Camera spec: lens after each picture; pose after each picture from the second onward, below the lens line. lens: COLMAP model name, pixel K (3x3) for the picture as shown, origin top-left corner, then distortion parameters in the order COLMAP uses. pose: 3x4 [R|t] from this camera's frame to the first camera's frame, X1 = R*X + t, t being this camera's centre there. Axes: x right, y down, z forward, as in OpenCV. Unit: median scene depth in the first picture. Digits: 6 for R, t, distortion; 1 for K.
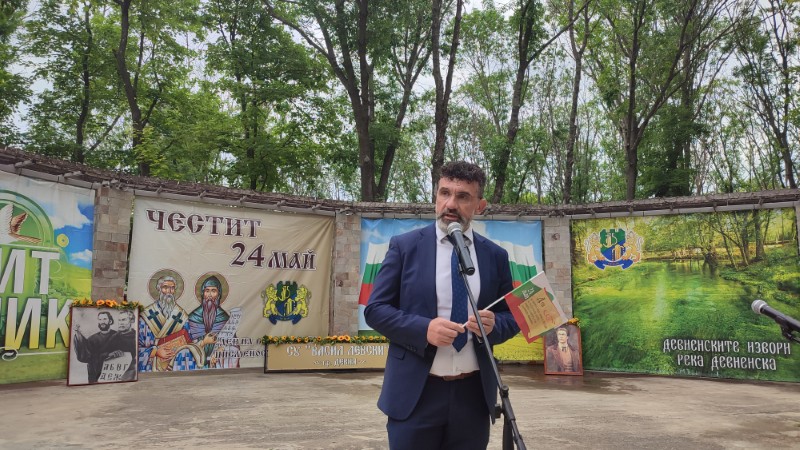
lens RADIAL K [[576.1, 0, 401.6], [0, 576.1, 229.8], [0, 0, 1]] dist [0.020881, -0.026652]
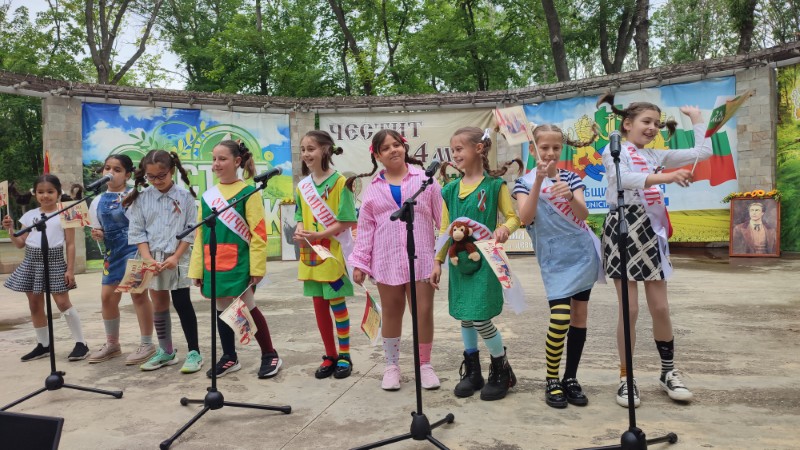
lens RADIAL K [[576.1, 0, 395.8], [0, 576.1, 226.0], [0, 0, 1]] dist [0.020881, -0.026652]
pose [[0.832317, -0.030479, -0.553461, 0.329752], [0.120984, 0.984402, 0.127730, 0.035816], [0.540936, -0.173271, 0.823022, 0.024262]]
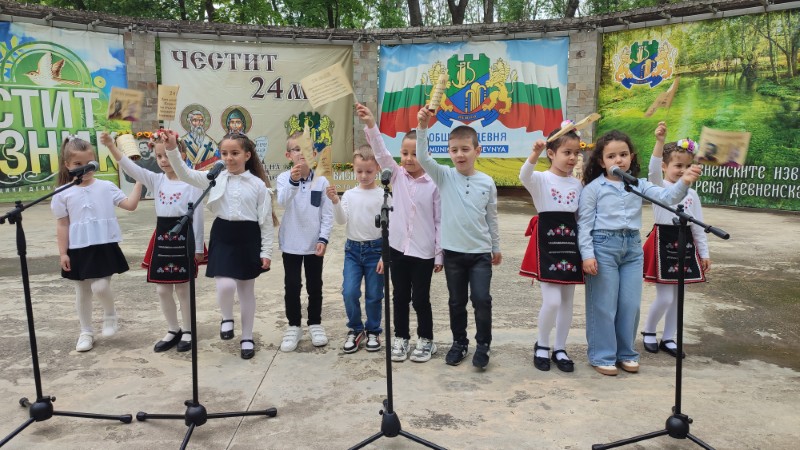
lens RADIAL K [[576.1, 0, 401.4], [0, 576.1, 228.8], [0, 0, 1]] dist [0.020881, -0.026652]
pose [[0.955537, 0.031268, -0.293208, 0.302784], [0.053663, 0.959316, 0.277187, 0.009773], [0.289947, -0.280597, 0.914984, 0.006298]]
